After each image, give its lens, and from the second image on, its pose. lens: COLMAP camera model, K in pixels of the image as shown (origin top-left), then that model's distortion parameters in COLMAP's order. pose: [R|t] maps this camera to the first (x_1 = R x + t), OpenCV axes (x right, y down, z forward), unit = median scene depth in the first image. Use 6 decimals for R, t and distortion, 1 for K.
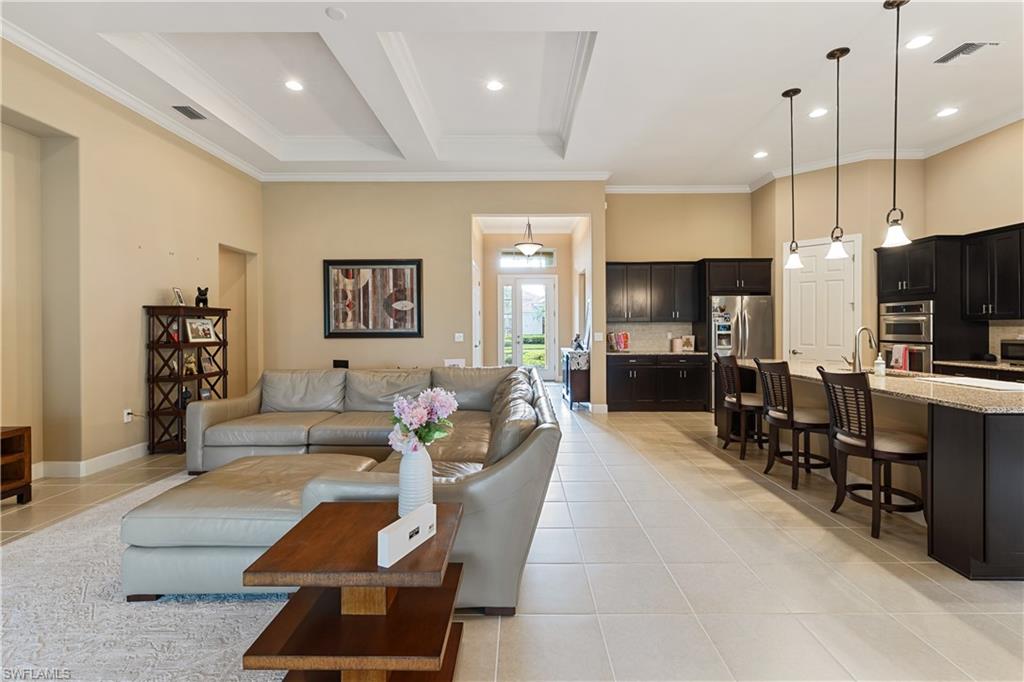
lens RADIAL K [[456.5, 0, 521.8], [0, 456.5, 326.7], [0, 0, 1]] dist [0.000096, -0.000097]
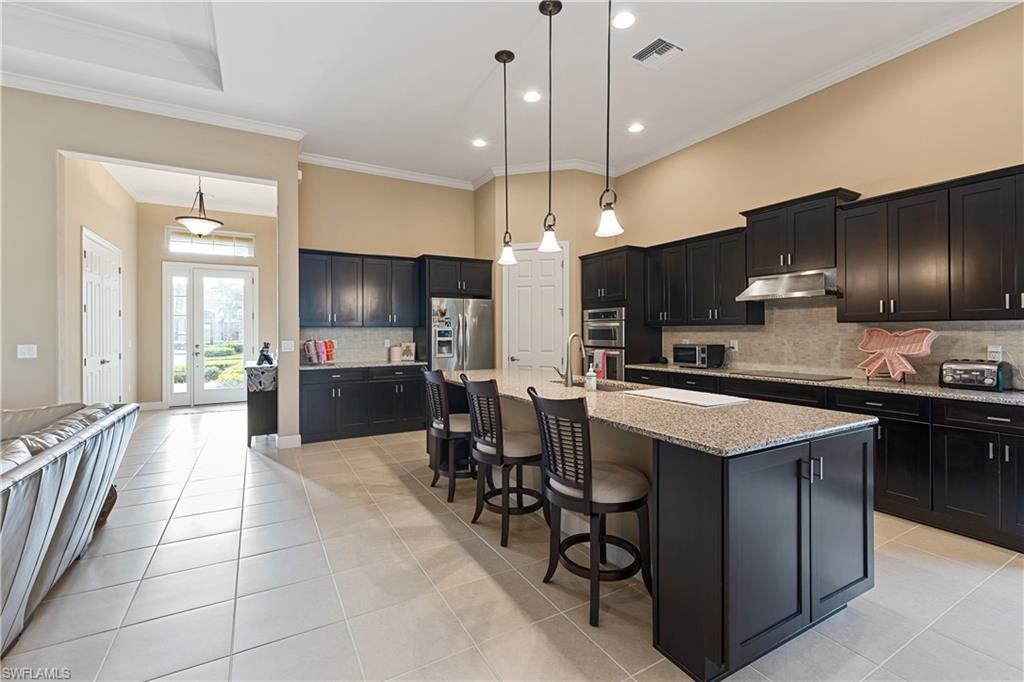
lens RADIAL K [[440.5, 0, 509.1], [0, 440.5, 332.1], [0, 0, 1]] dist [0.001795, 0.000167]
pose [[0.870523, -0.001504, 0.492125, 0.132858], [0.001438, 0.999999, 0.000512, -0.001286], [-0.492125, 0.000262, 0.870524, 0.194287]]
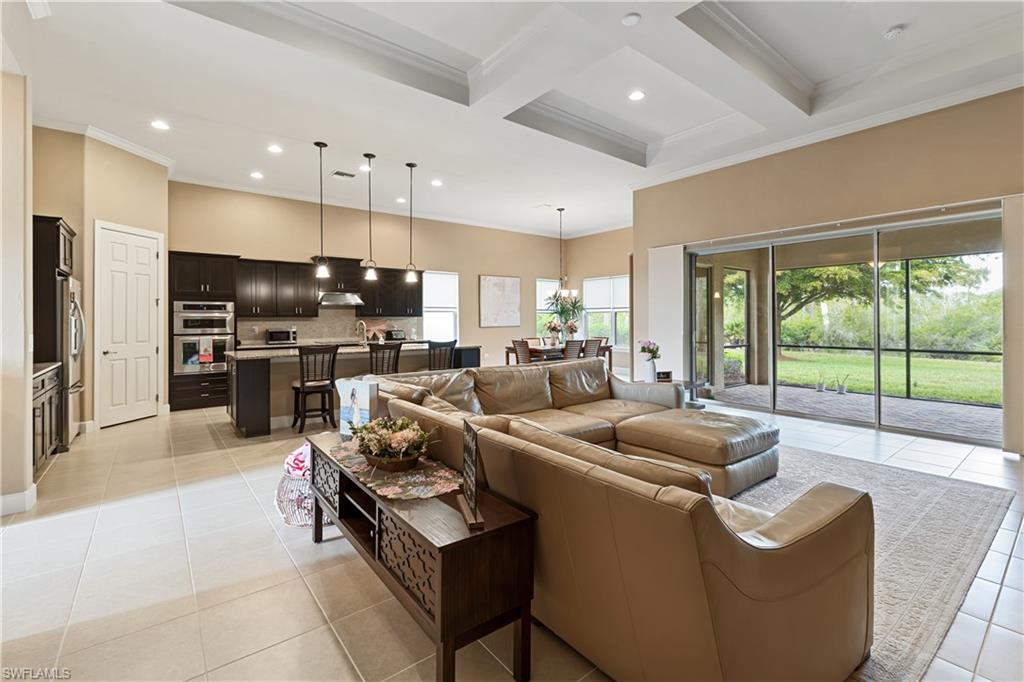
lens RADIAL K [[451.1, 0, 508.5], [0, 451.1, 317.9], [0, 0, 1]] dist [0.001588, 0.000001]
pose [[-0.616339, 0.009686, 0.787422, -0.522868], [0.007005, 0.999952, -0.006817, 0.002727], [-0.787450, 0.001315, -0.616377, 0.933388]]
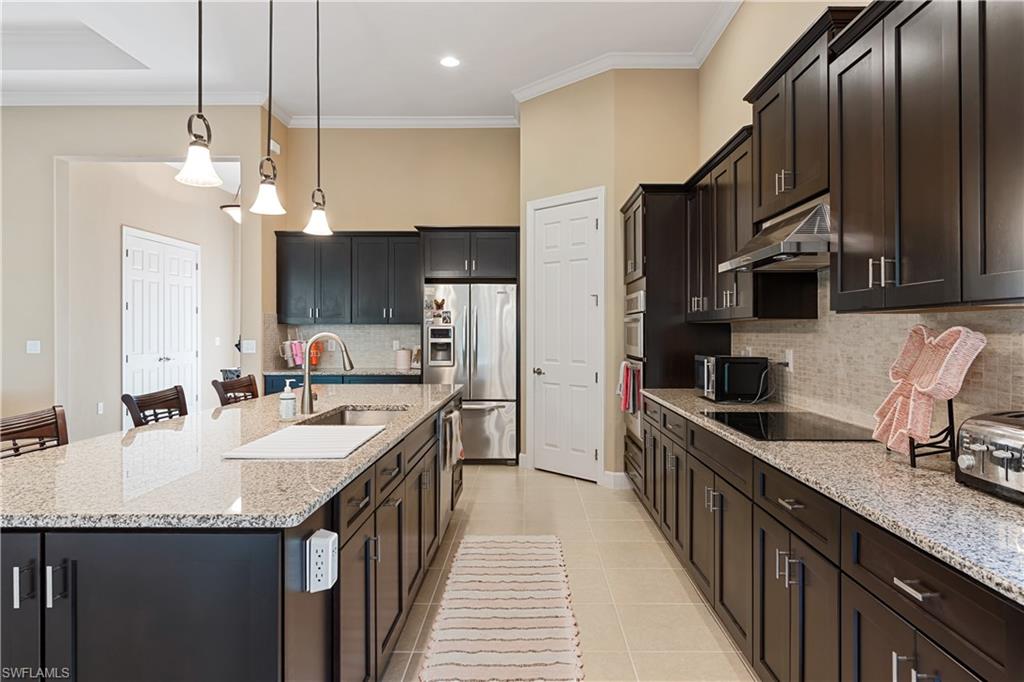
lens RADIAL K [[620.6, 0, 530.5], [0, 620.6, 328.1], [0, 0, 1]] dist [0.001816, -0.000145]
pose [[0.999992, 0.003087, 0.002439, 0.586568], [-0.003079, 0.999989, -0.003511, -0.002579], [-0.002450, 0.003503, 0.999991, 0.125057]]
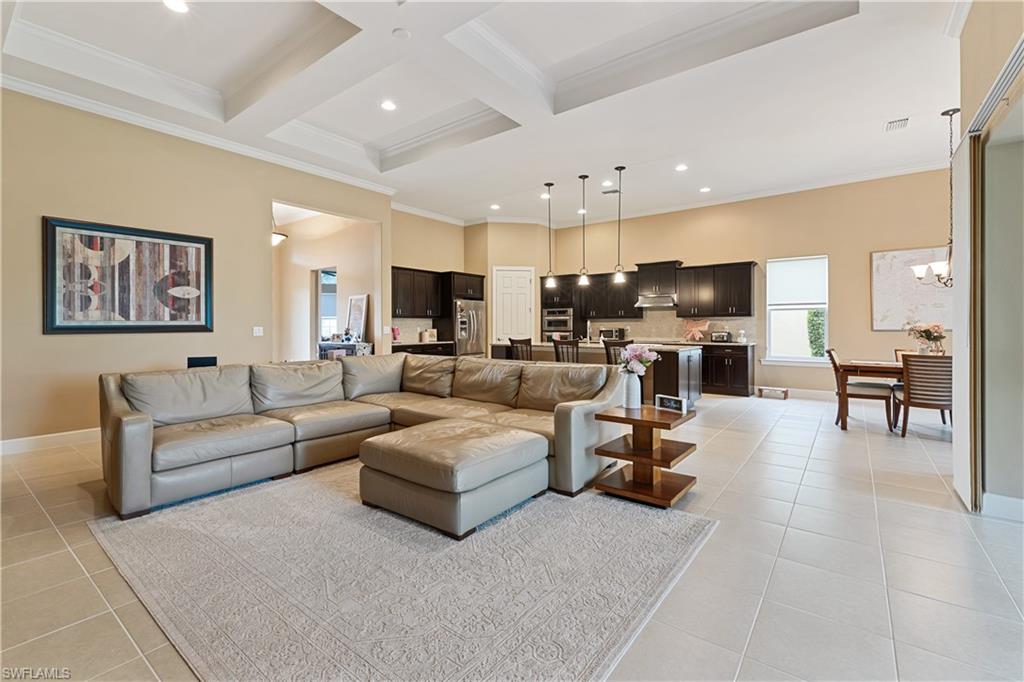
lens RADIAL K [[445.3, 0, 514.3], [0, 445.3, 327.6], [0, 0, 1]] dist [0.000586, -0.000015]
pose [[0.605581, -0.000704, 0.795783, -0.553879], [0.000438, 1.000000, 0.000552, 0.016428], [-0.795783, 0.000014, 0.605582, 0.062902]]
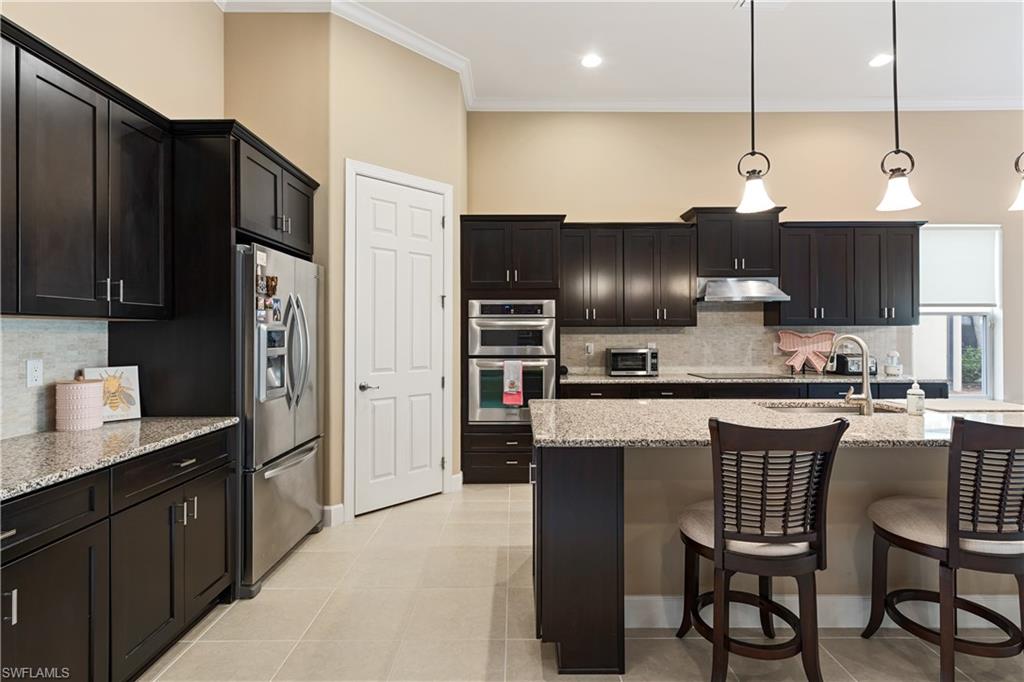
lens RADIAL K [[497.7, 0, 514.7], [0, 497.7, 331.2], [0, 0, 1]] dist [0.000434, 0.000063]
pose [[-0.000140, 0.005150, 0.999987, 0.058213], [0.001289, 0.999986, -0.005150, -0.001346], [-0.999999, 0.001288, -0.000147, 0.840937]]
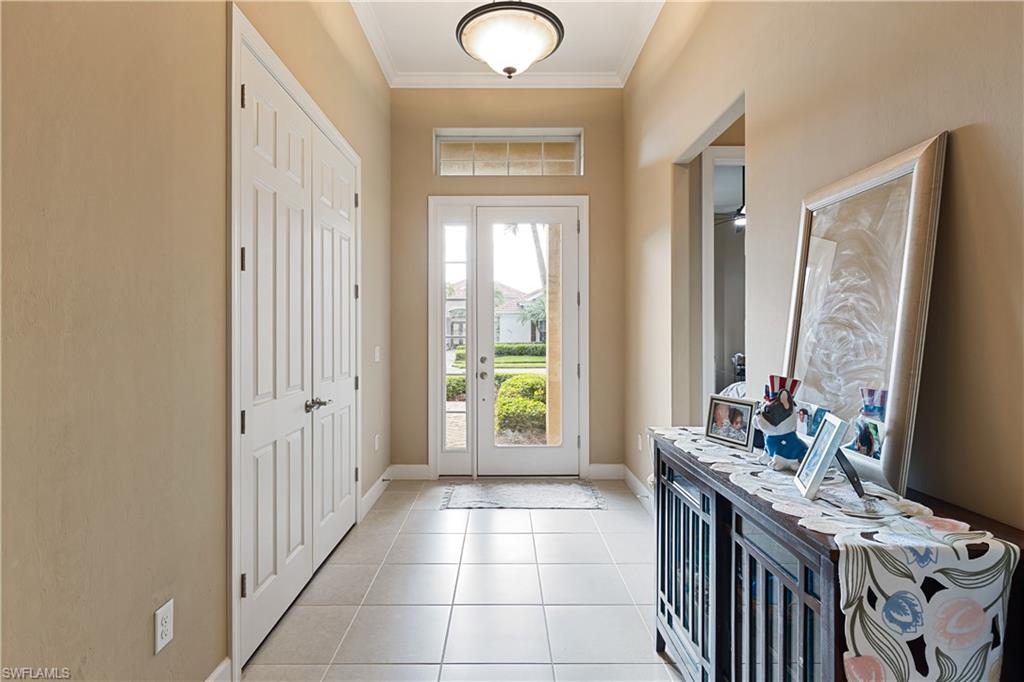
lens RADIAL K [[497.7, 0, 514.7], [0, 497.7, 331.2], [0, 0, 1]] dist [0.000434, 0.000063]
pose [[0.999786, 0.001587, 0.020610, 0.016728], [-0.001547, 0.999997, -0.001986, -0.001695], [-0.020613, 0.001954, 0.999786, 0.947891]]
